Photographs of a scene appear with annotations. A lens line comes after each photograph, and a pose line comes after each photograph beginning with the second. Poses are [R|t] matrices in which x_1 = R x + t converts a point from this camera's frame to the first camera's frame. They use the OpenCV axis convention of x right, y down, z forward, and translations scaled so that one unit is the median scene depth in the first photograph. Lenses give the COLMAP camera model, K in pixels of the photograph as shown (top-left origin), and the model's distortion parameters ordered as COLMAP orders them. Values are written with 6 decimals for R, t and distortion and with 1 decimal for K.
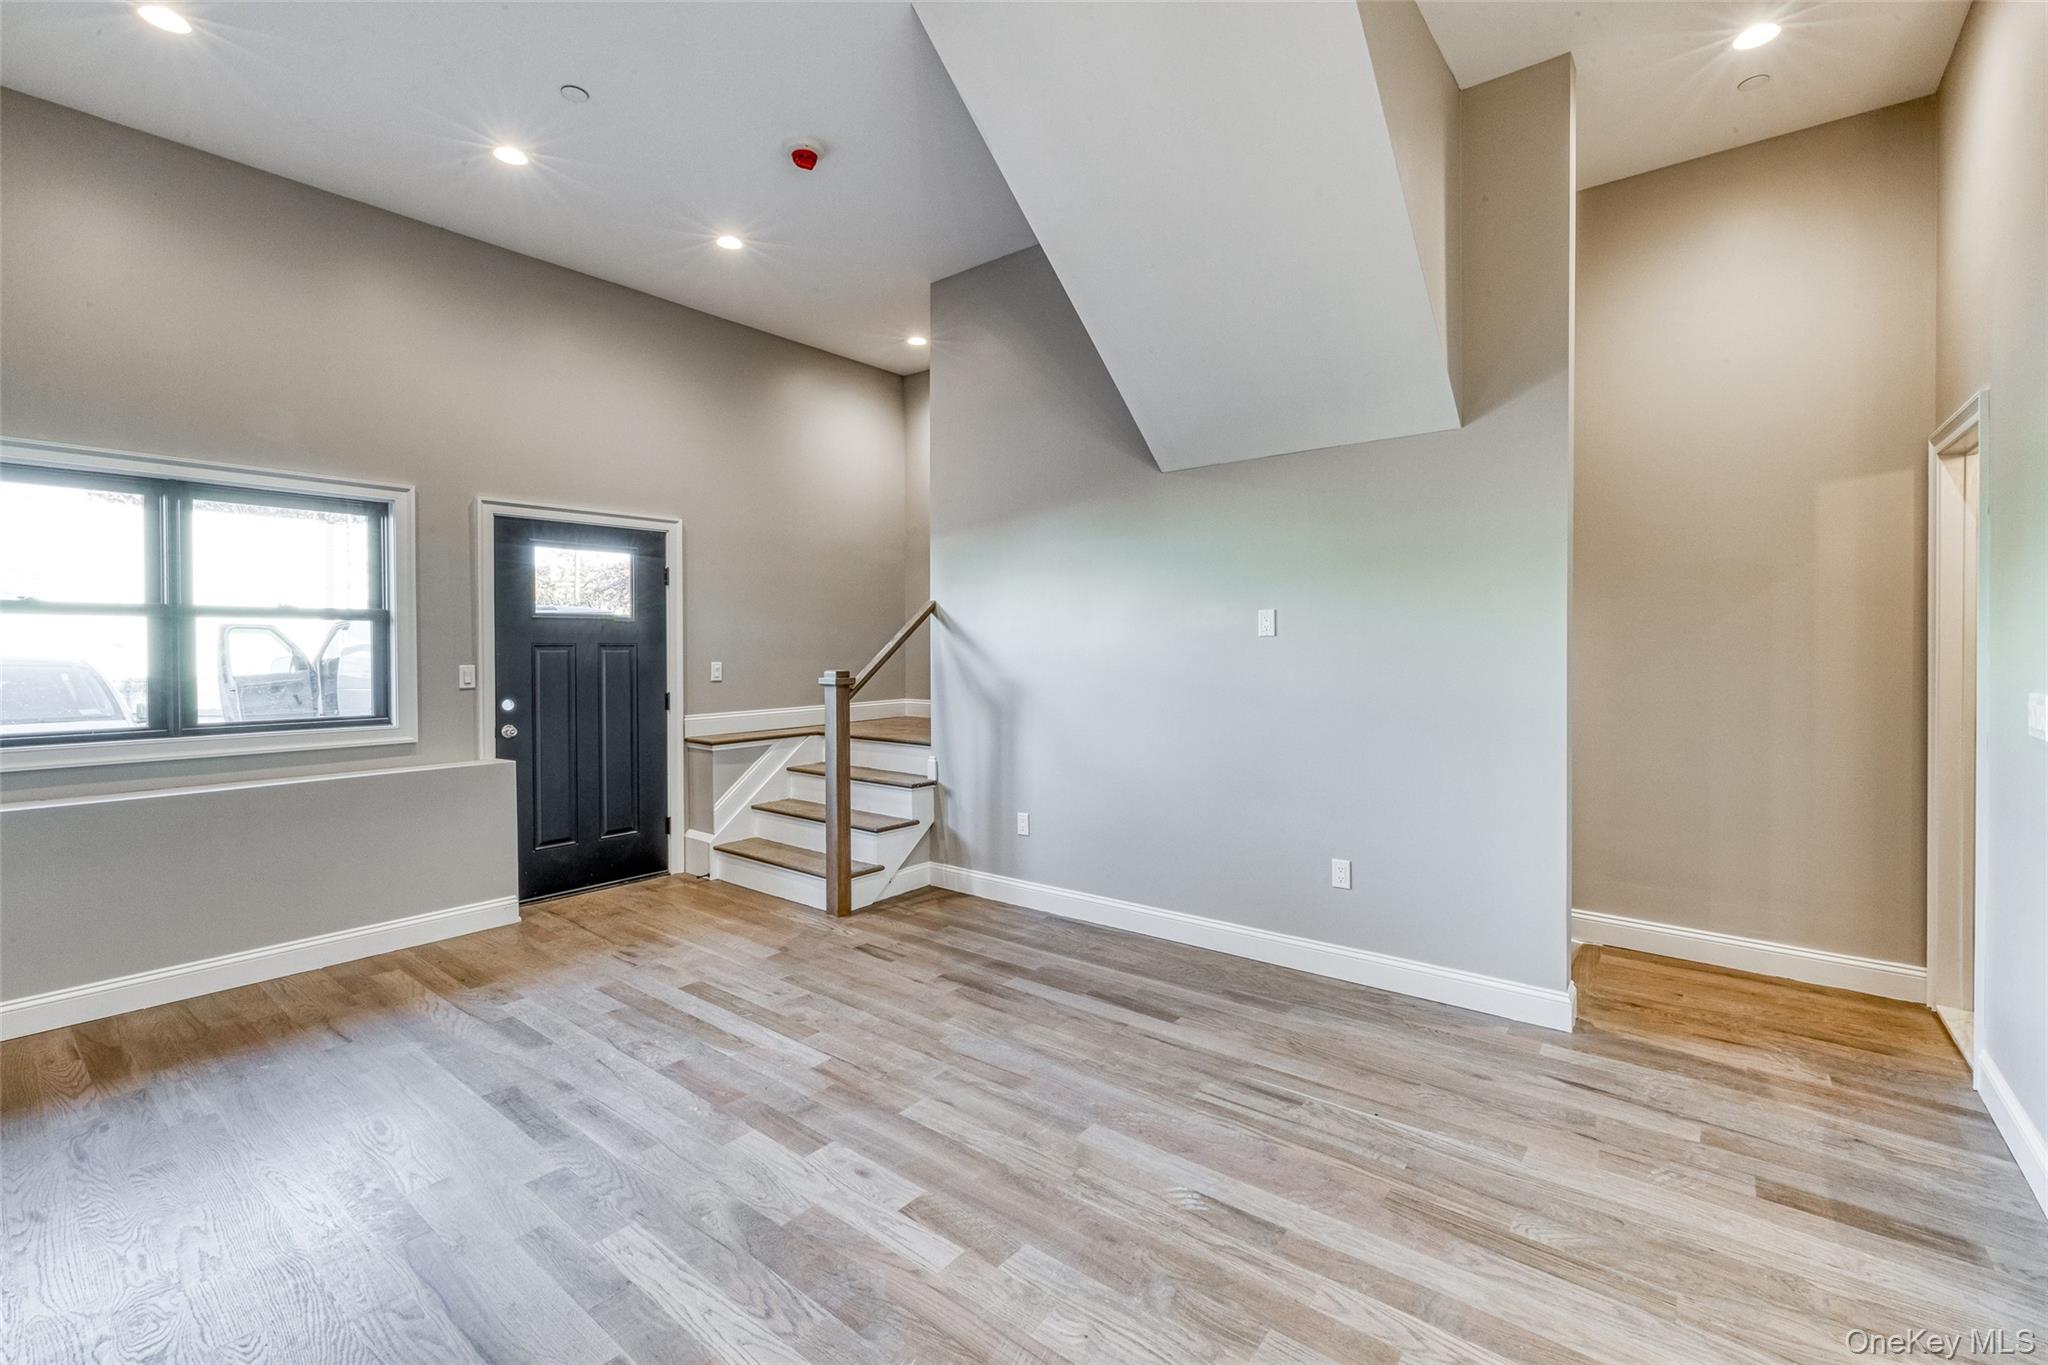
lens RADIAL K [[867.4, 0, 1016.5], [0, 867.4, 659.0], [0, 0, 1]] dist [-0.000400, -0.000910]
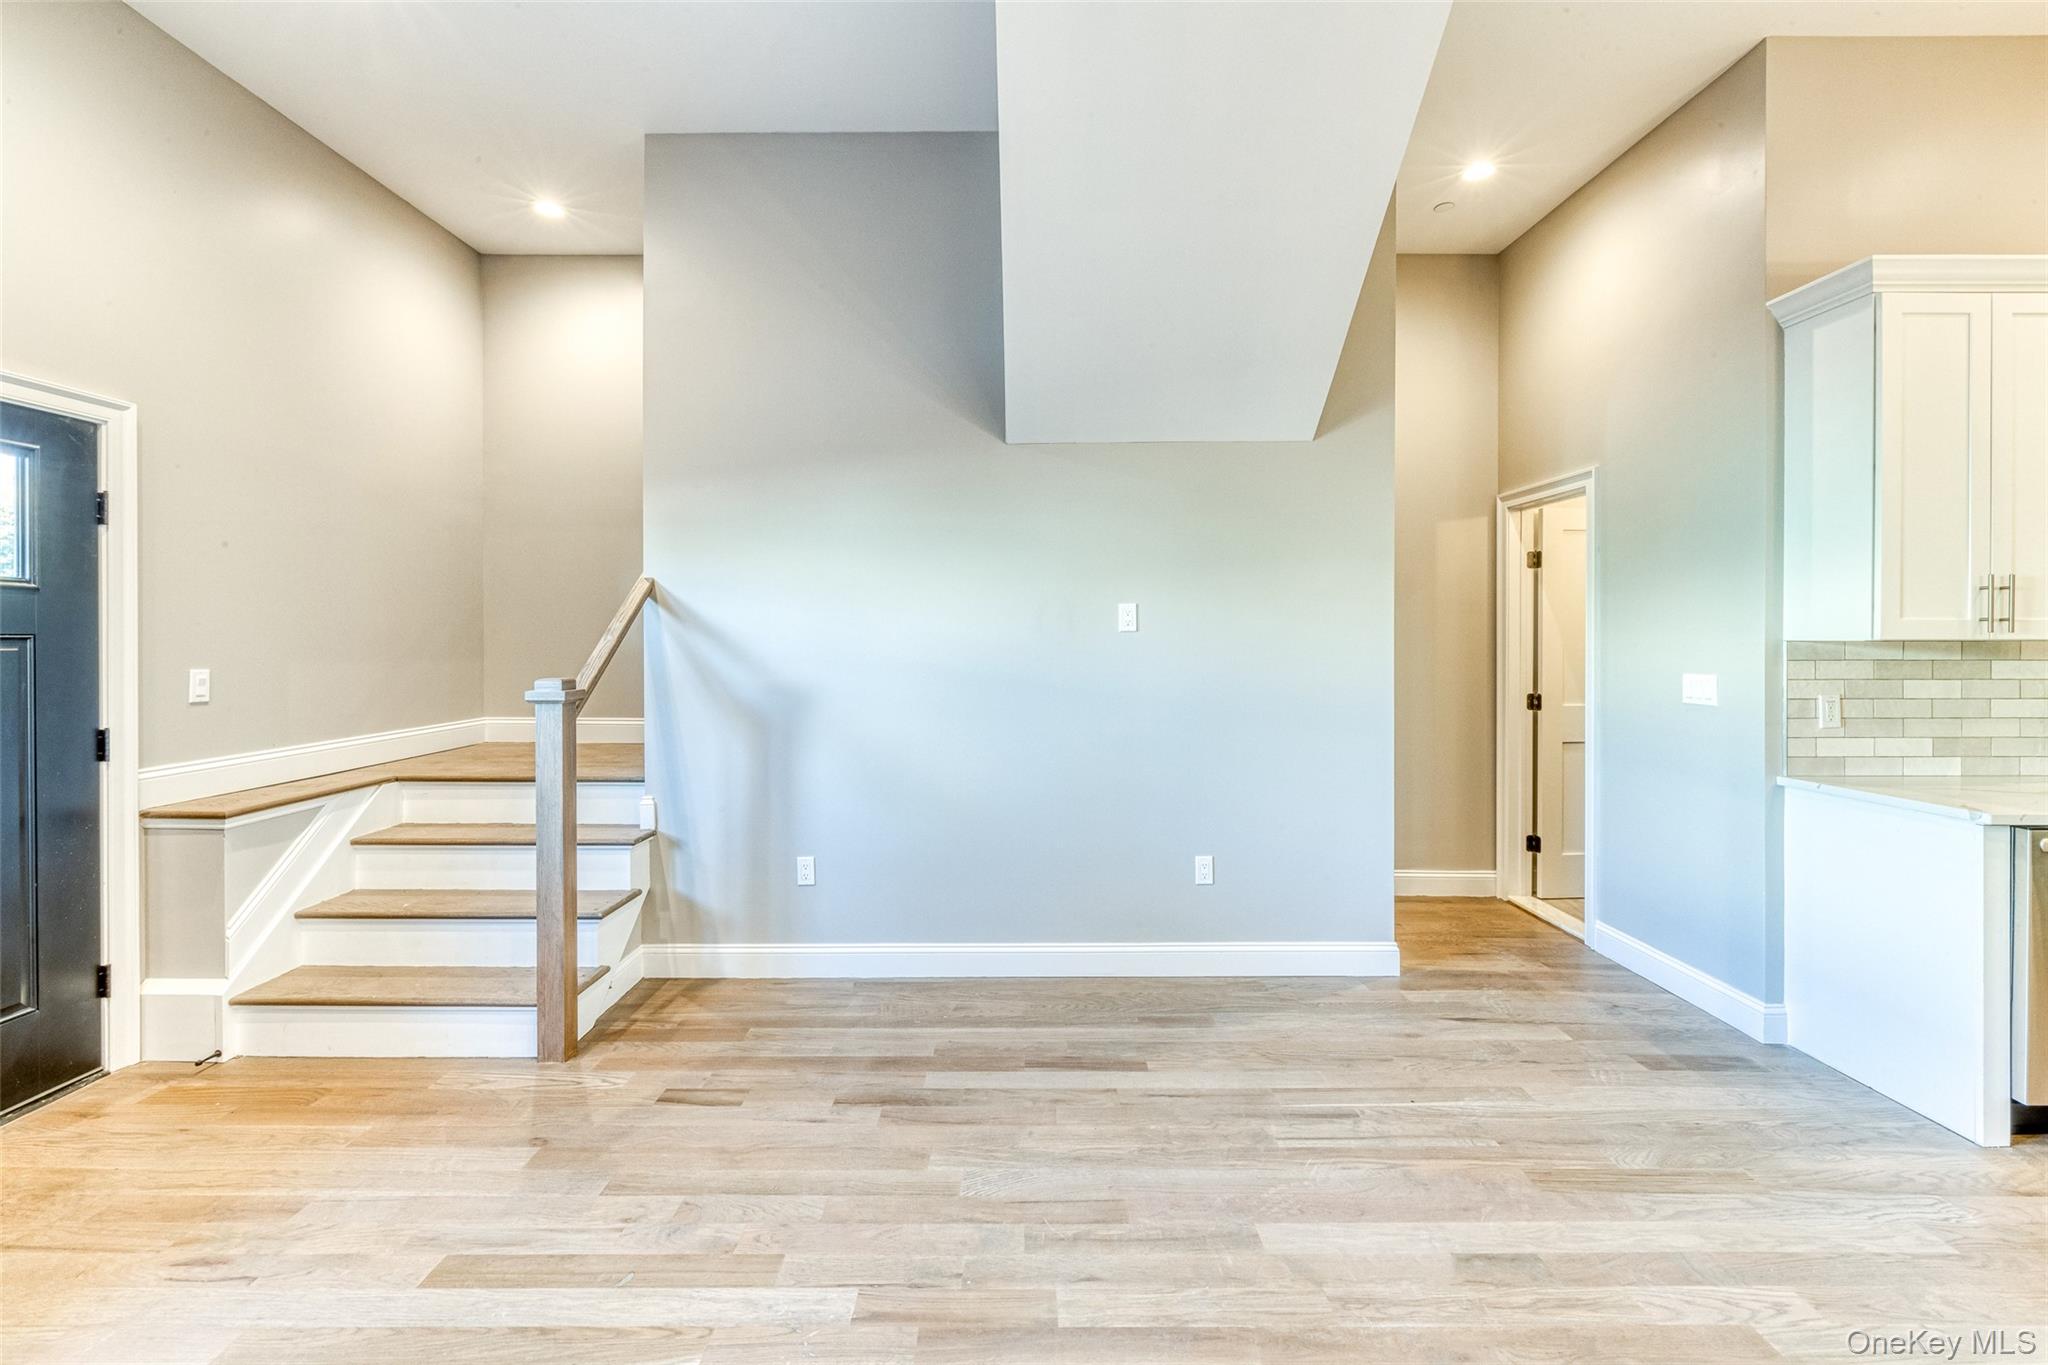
lens RADIAL K [[874.1, 0, 1010.5], [0, 874.1, 646.9], [0, 0, 1]] dist [-0.002059, -0.000205]
pose [[0.785122, -0.001571, 0.619339, -0.380180], [0.008250, 0.999935, -0.007921, -0.002669], [-0.619286, 0.011328, 0.785084, 0.310188]]
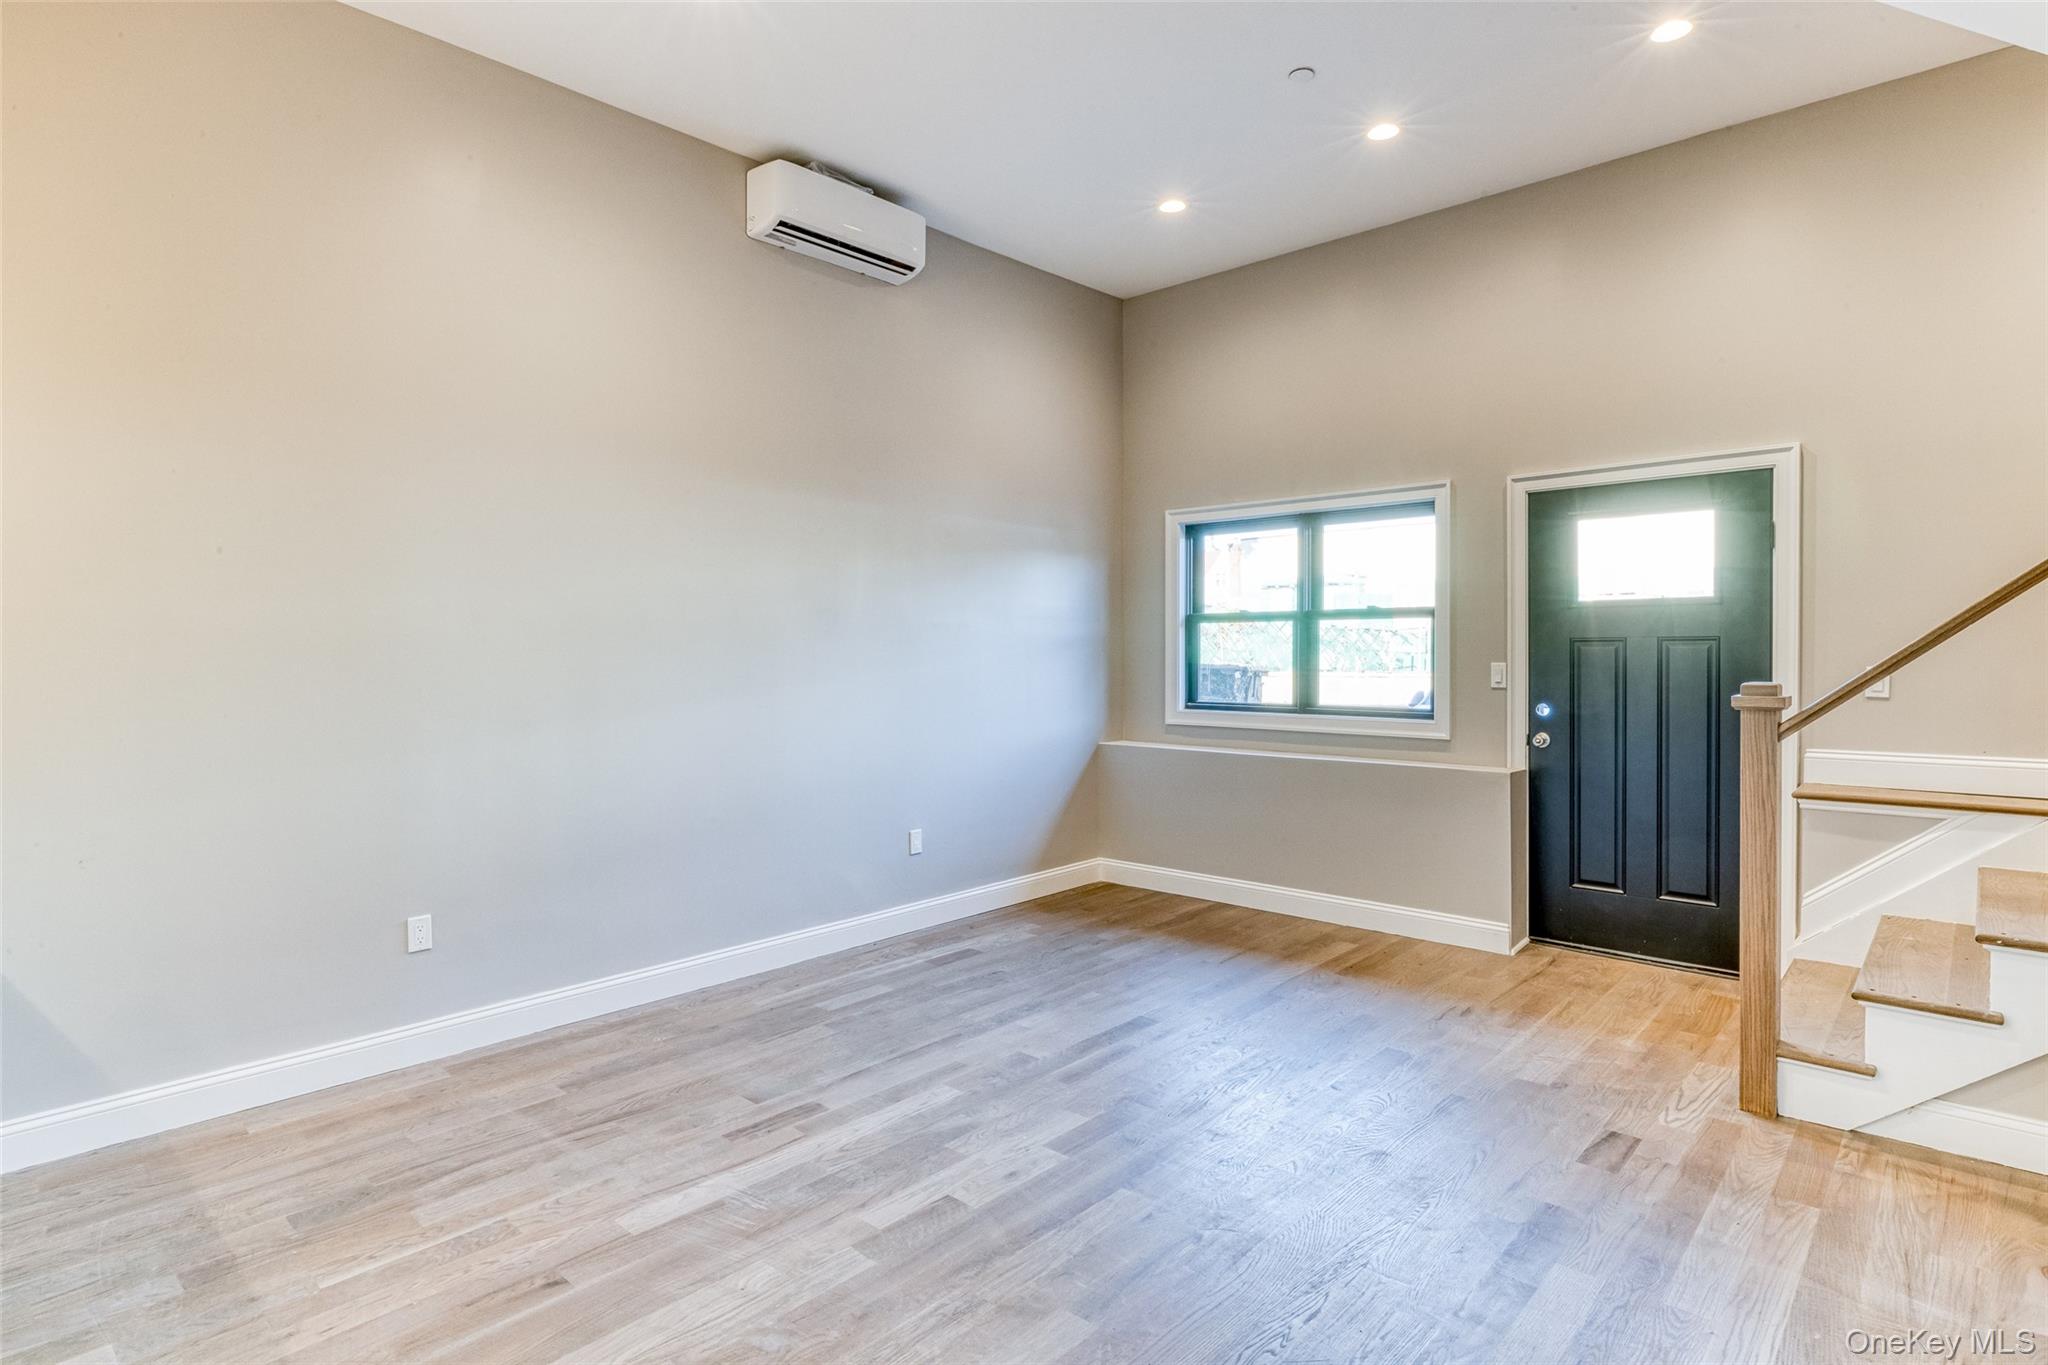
lens RADIAL K [[1099.6, 0, 1024.0], [0, 1099.6, 682.5], [0, 0, 1]] dist [-0.000243, -0.000040]
pose [[-0.082845, 0.034066, -0.995980, 0.607821], [-0.007999, 0.999361, 0.034847, -0.009164], [0.996530, 0.010854, -0.082520, 0.637968]]
